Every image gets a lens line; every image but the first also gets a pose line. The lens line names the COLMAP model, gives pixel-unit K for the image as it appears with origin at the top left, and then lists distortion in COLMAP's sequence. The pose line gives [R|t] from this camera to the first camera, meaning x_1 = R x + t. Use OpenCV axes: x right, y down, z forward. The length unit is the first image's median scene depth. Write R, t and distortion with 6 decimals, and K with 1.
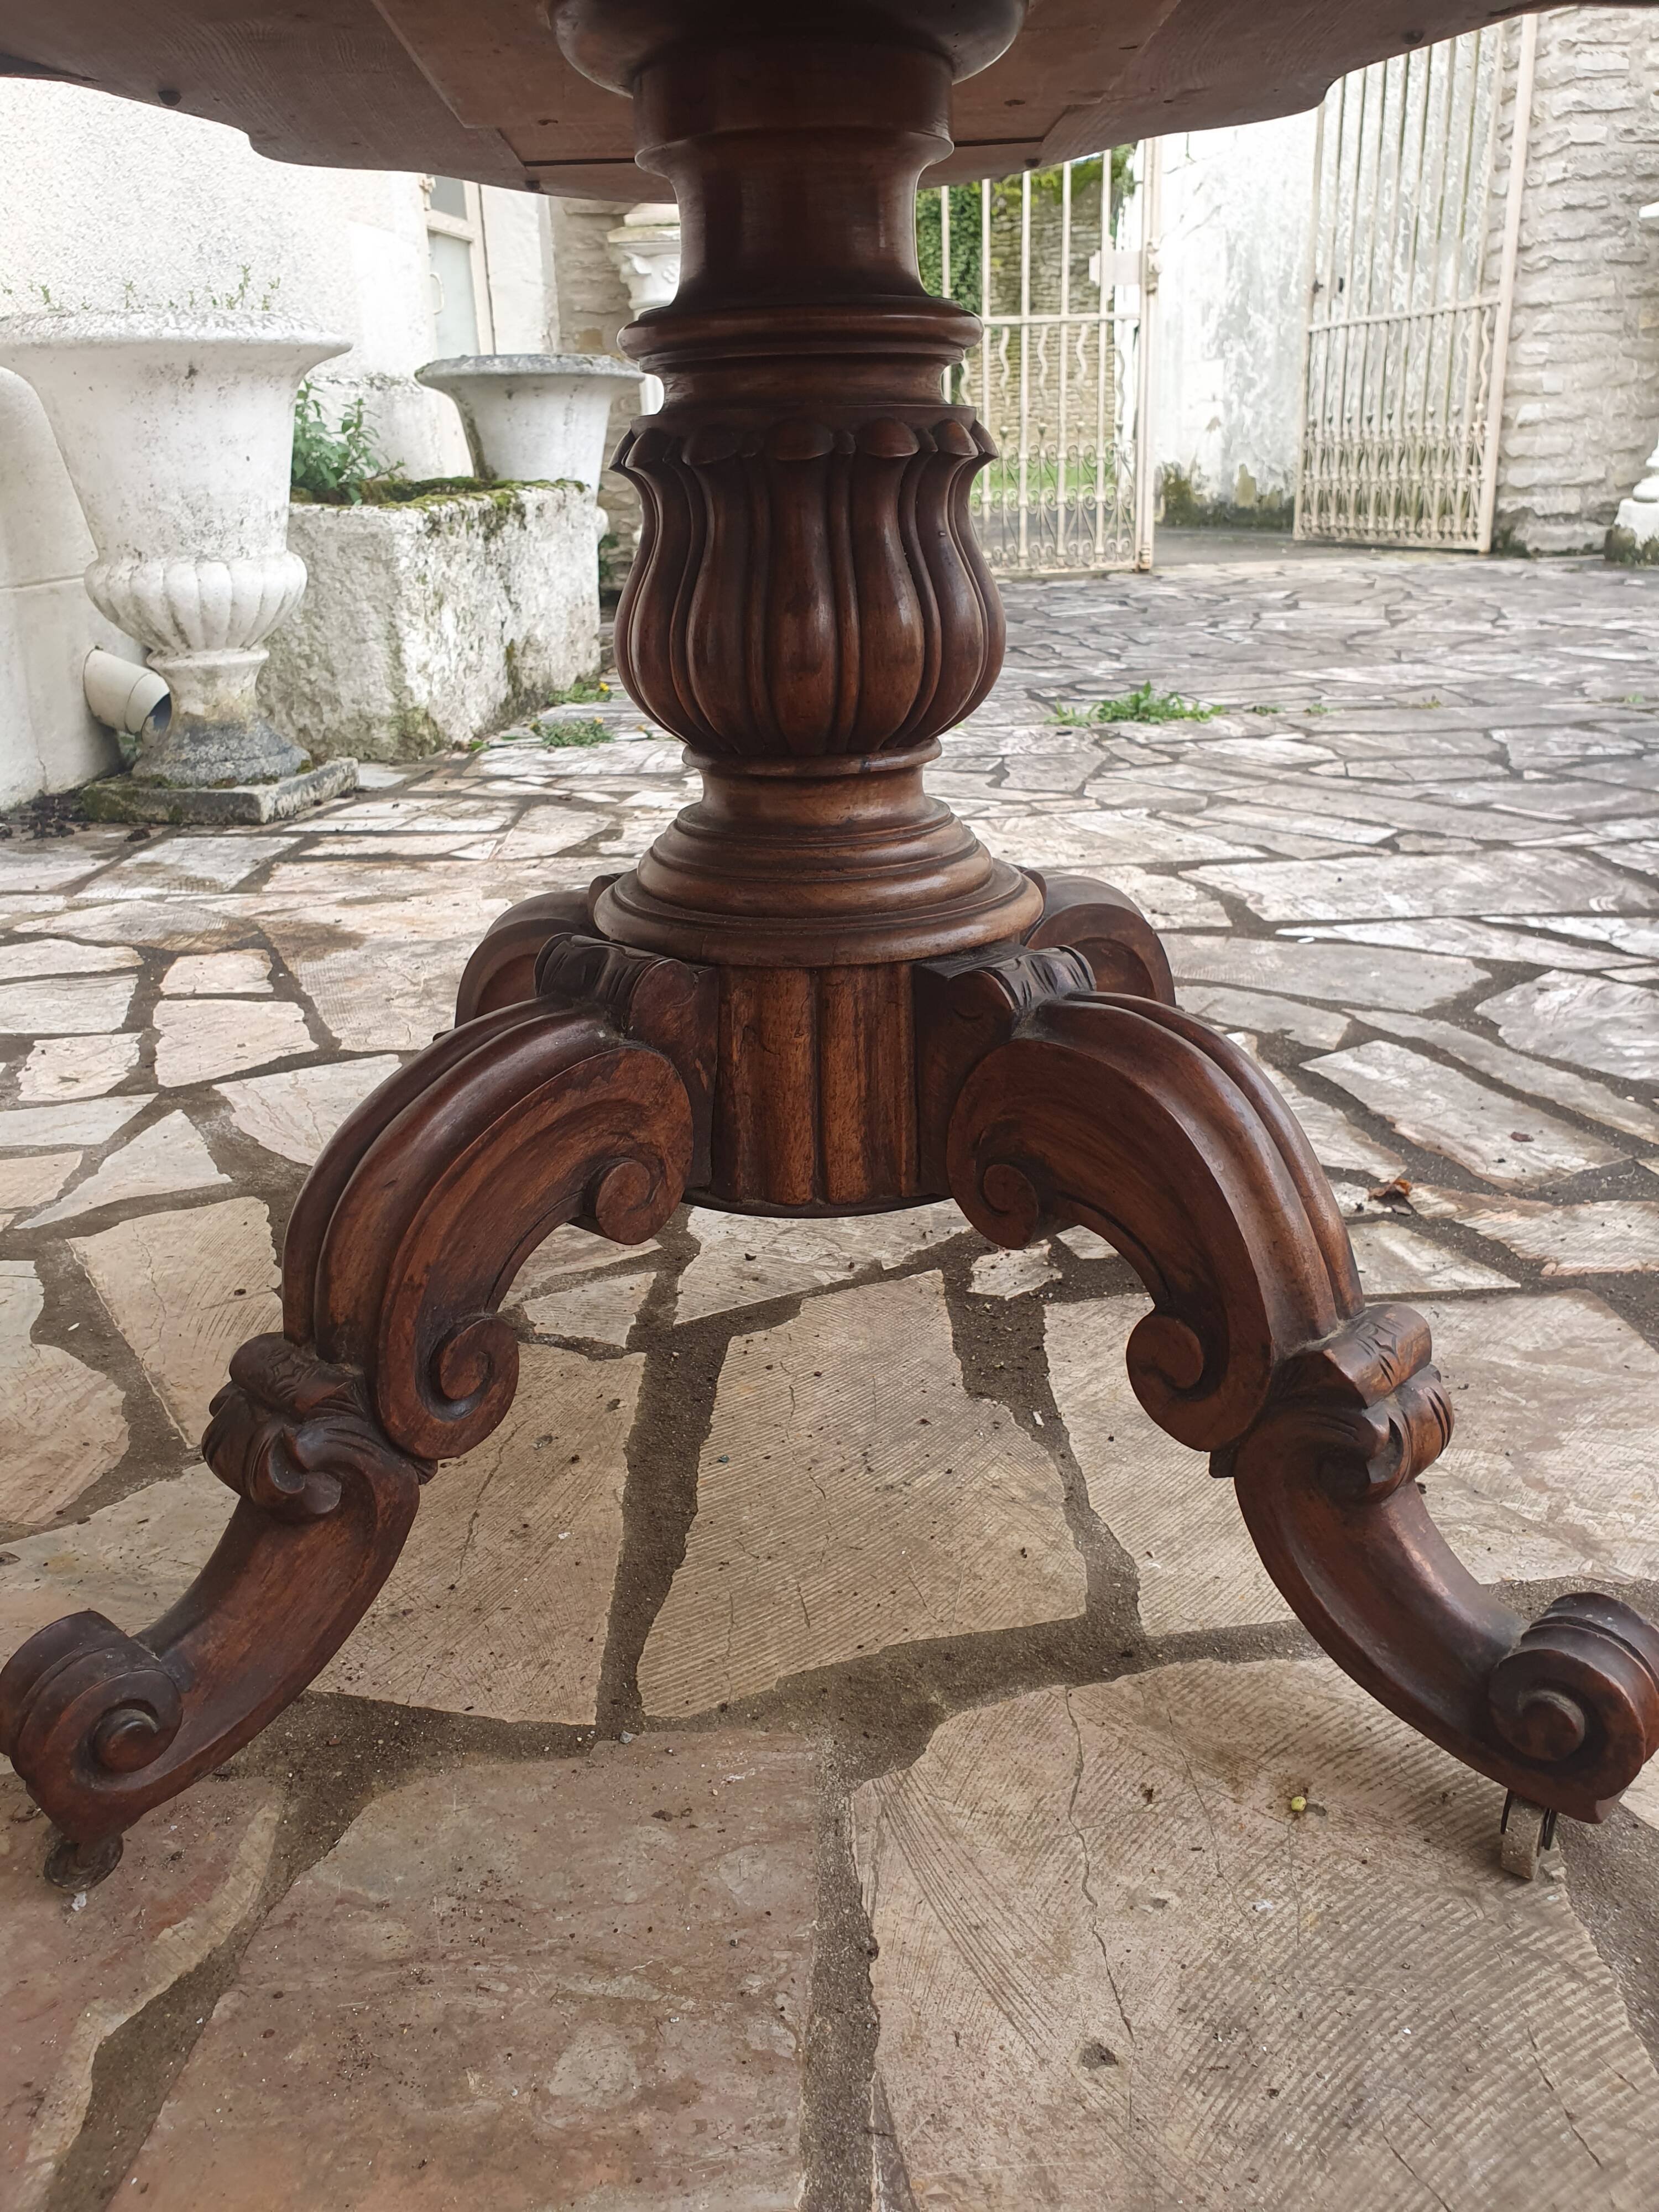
lens RADIAL K [[1734.2, 0, 784.6], [0, 1734.2, 1069.1], [0, 0, 1]] dist [-0.012772, 0.029888]
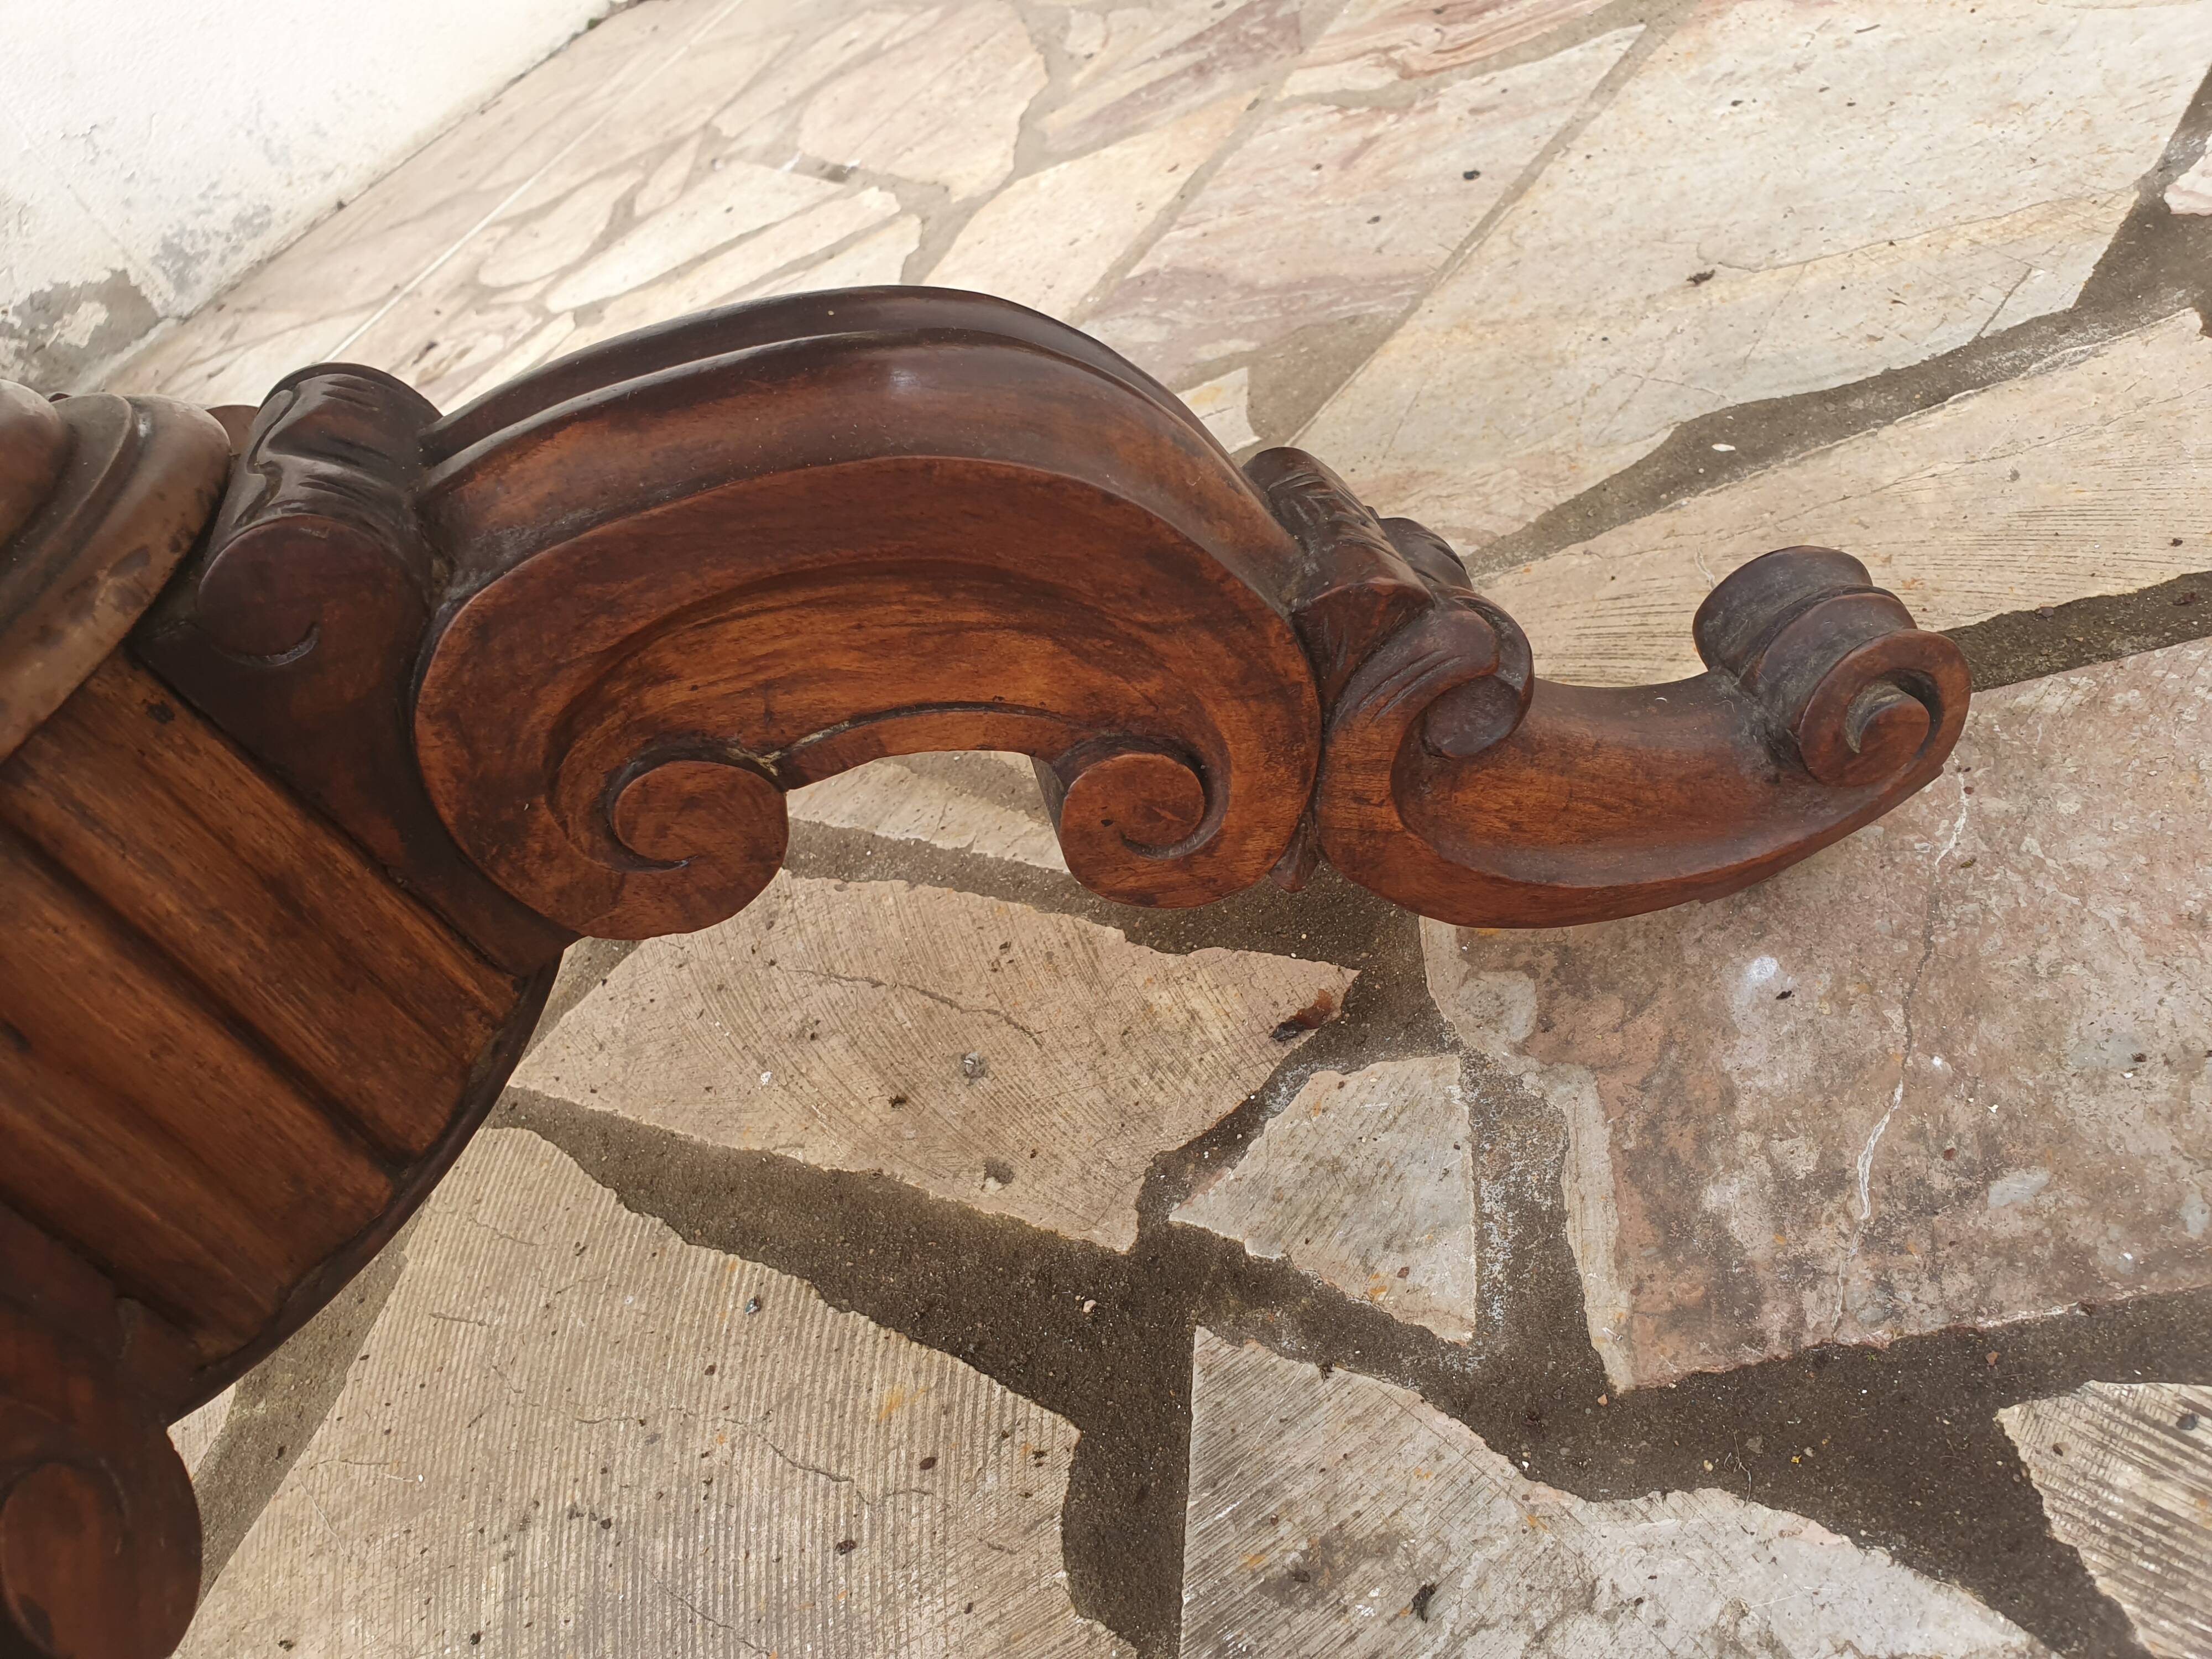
lens RADIAL K [[1752.1, 0, 1085.1], [0, 1752.1, 828.4], [0, 0, 1]] dist [-0.010447, 0.024773]
pose [[-0.466693, 0.747176, -0.473208, 0.061939], [0.177933, 0.603431, 0.777310, -0.267692], [0.866336, 0.278566, -0.414565, 1.096768]]
